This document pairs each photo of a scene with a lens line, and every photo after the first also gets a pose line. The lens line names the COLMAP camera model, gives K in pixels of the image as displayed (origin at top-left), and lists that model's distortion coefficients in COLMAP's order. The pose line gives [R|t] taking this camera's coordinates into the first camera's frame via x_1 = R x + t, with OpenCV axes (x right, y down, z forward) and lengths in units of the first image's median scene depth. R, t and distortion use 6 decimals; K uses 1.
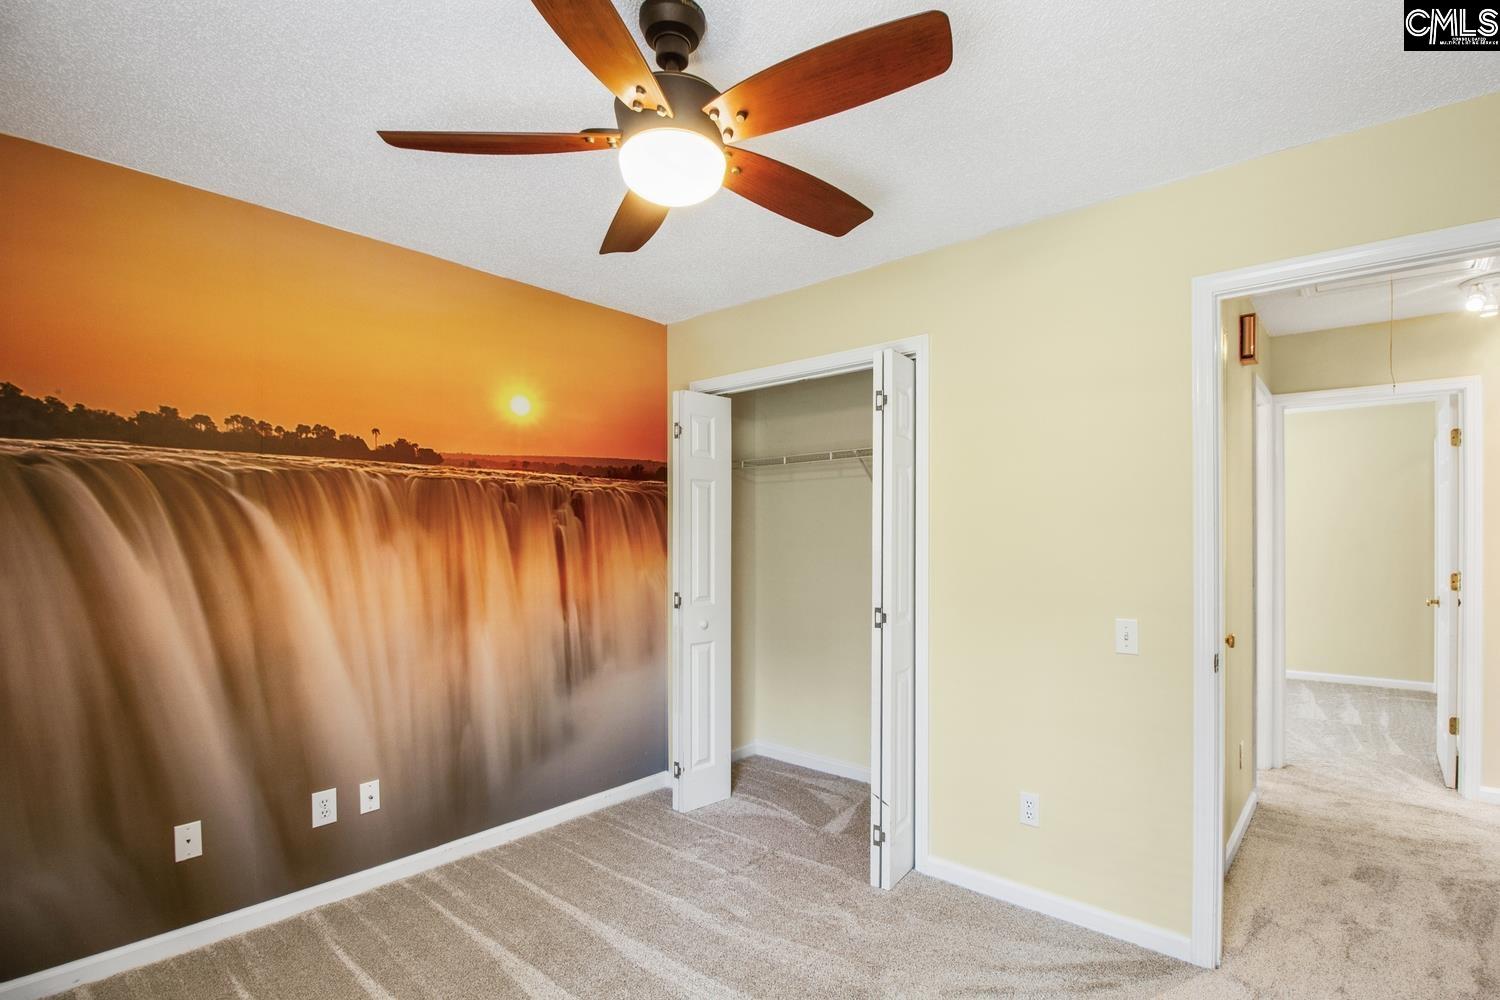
lens RADIAL K [[735.1, 0, 753.5], [0, 735.1, 530.5], [0, 0, 1]] dist [0.001697, -0.000265]
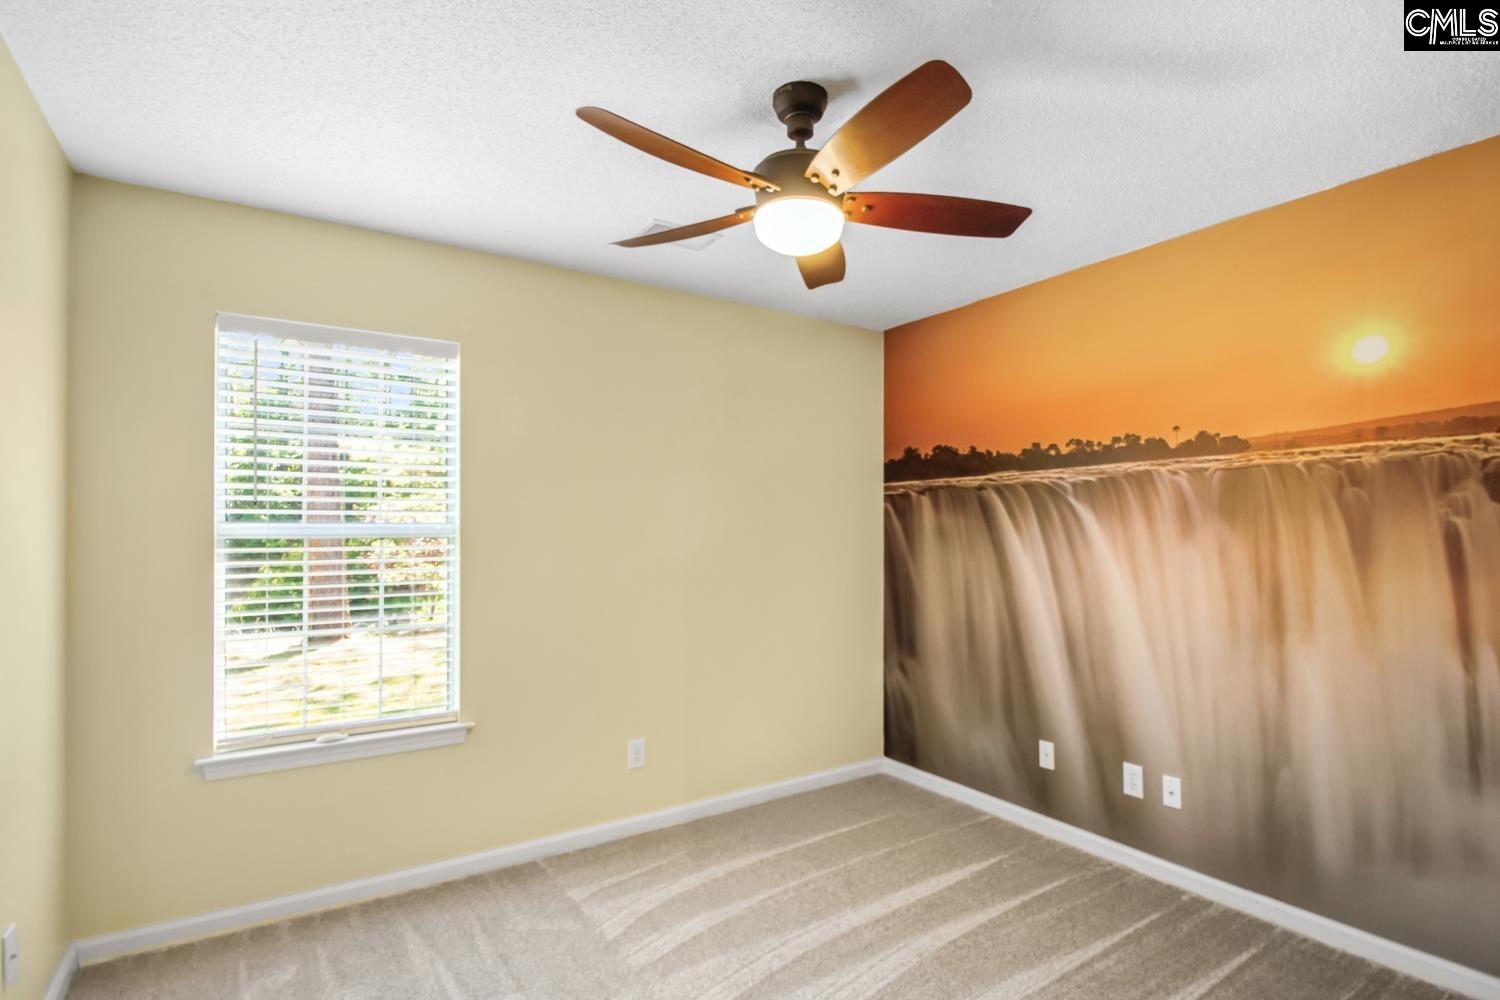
lens RADIAL K [[735.1, 0, 753.5], [0, 735.1, 530.5], [0, 0, 1]] dist [0.001697, -0.000265]
pose [[-0.263622, -0.005233, -0.964612, 0.589947], [0.001262, 0.999983, -0.005770, 0.008337], [0.964625, -0.002738, -0.263610, 0.695756]]
